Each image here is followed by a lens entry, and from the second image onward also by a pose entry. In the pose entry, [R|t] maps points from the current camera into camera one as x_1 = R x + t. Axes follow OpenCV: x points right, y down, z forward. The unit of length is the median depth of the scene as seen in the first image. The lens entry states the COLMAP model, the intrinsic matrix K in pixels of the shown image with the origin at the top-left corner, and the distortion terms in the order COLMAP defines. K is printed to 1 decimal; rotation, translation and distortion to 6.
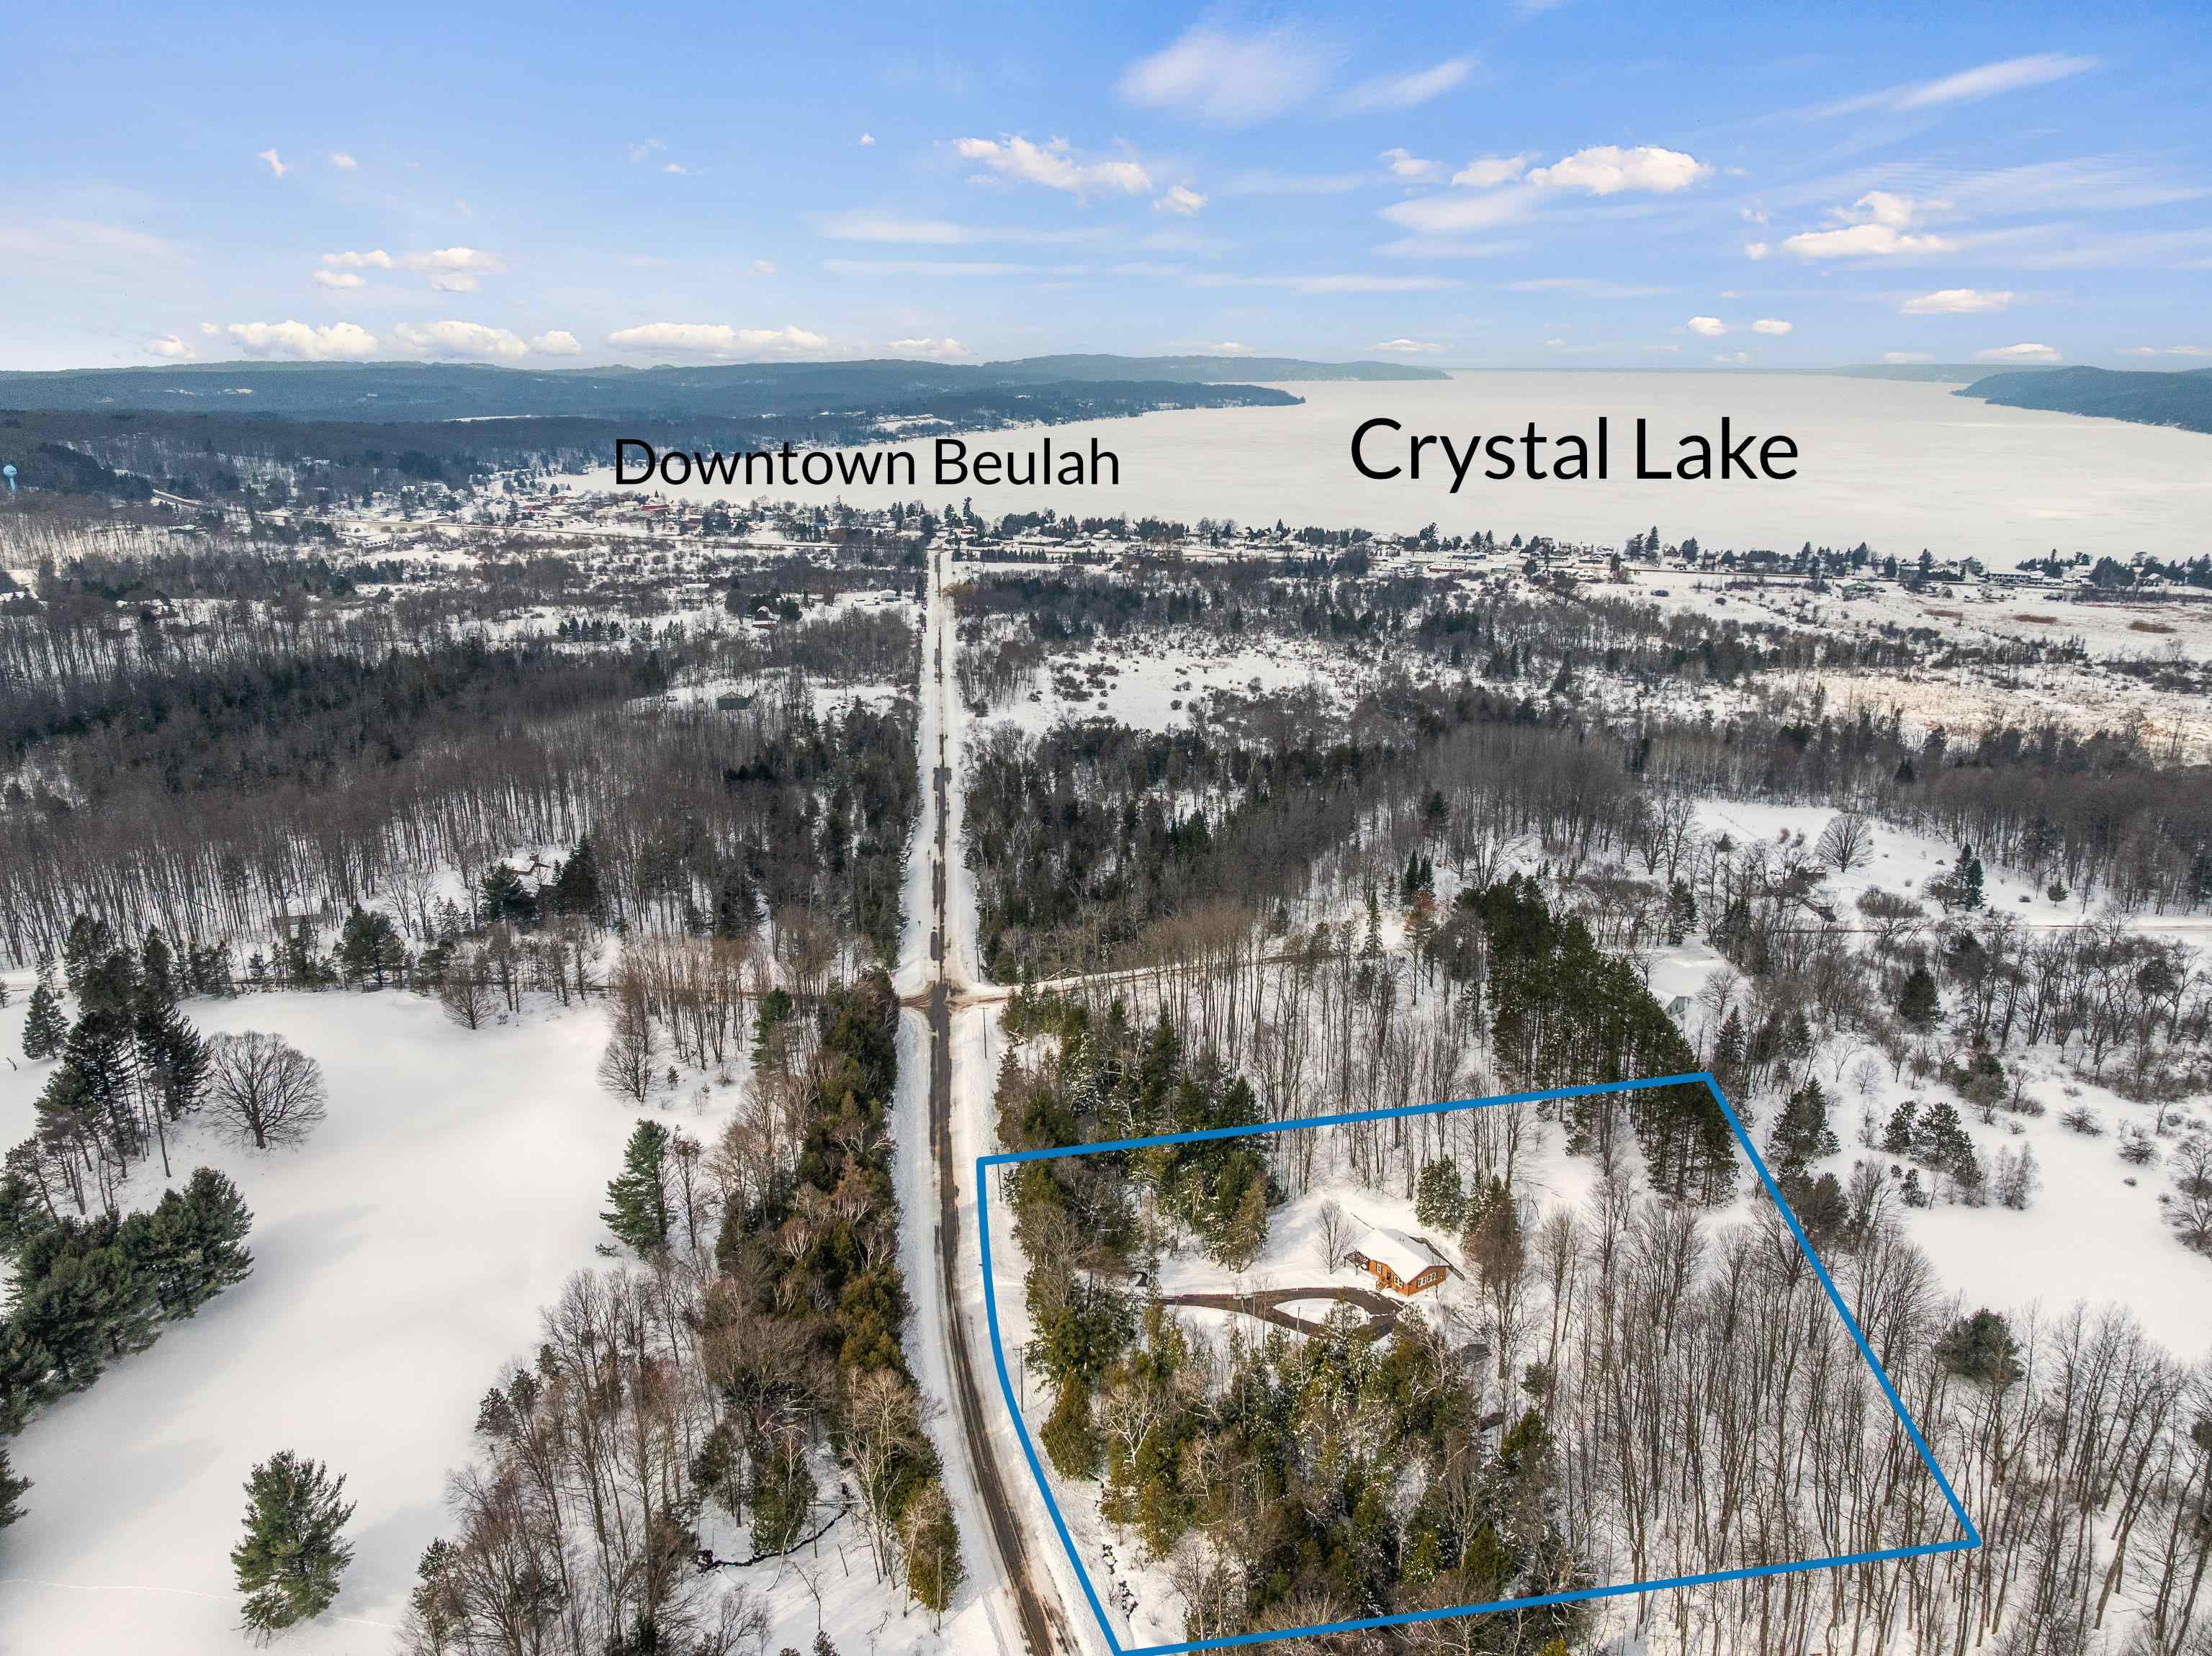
lens RADIAL K [[1350.6, 0, 1106.0], [0, 1350.6, 828.0], [0, 0, 1]] dist [-0.018283, -0.000010]
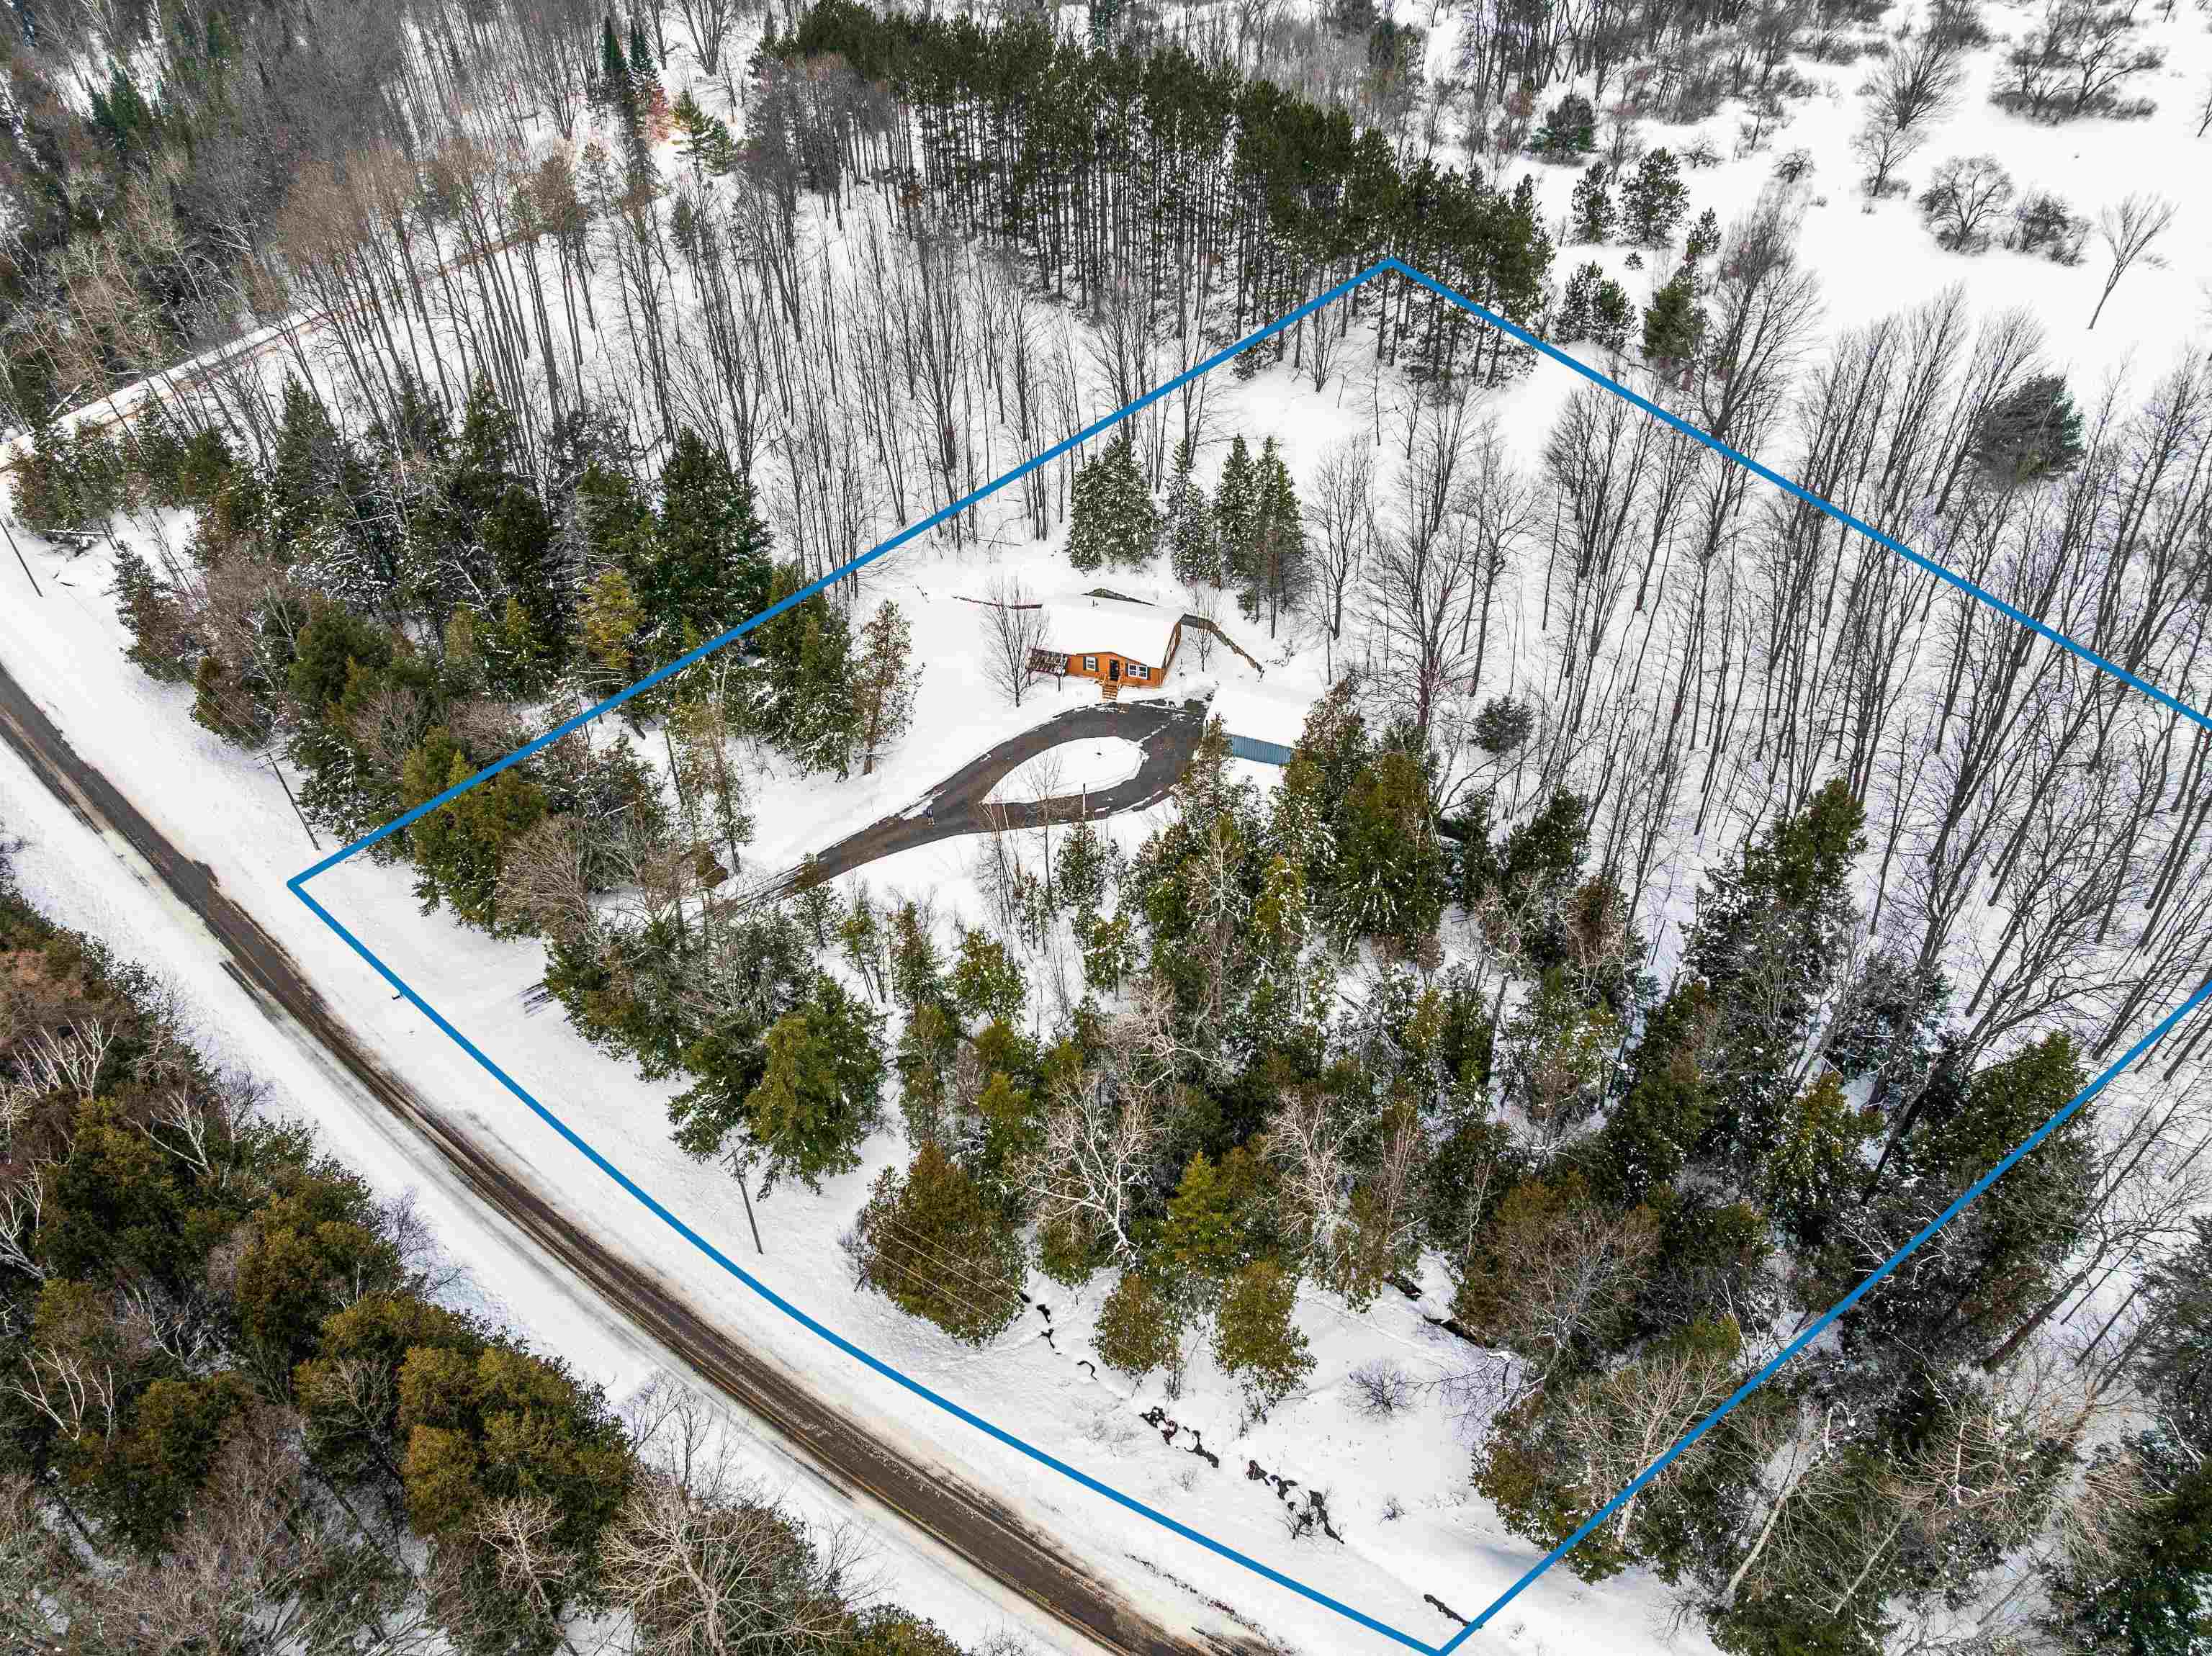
lens RADIAL K [[1350.6, 0, 1106.0], [0, 1350.6, 828.0], [0, 0, 1]] dist [-0.018283, -0.000010]
pose [[0.744269, -0.466028, 0.478415, -0.109486], [0.176656, 0.828172, 0.531906, 0.070802], [-0.644093, -0.311366, 0.698710, 0.547953]]
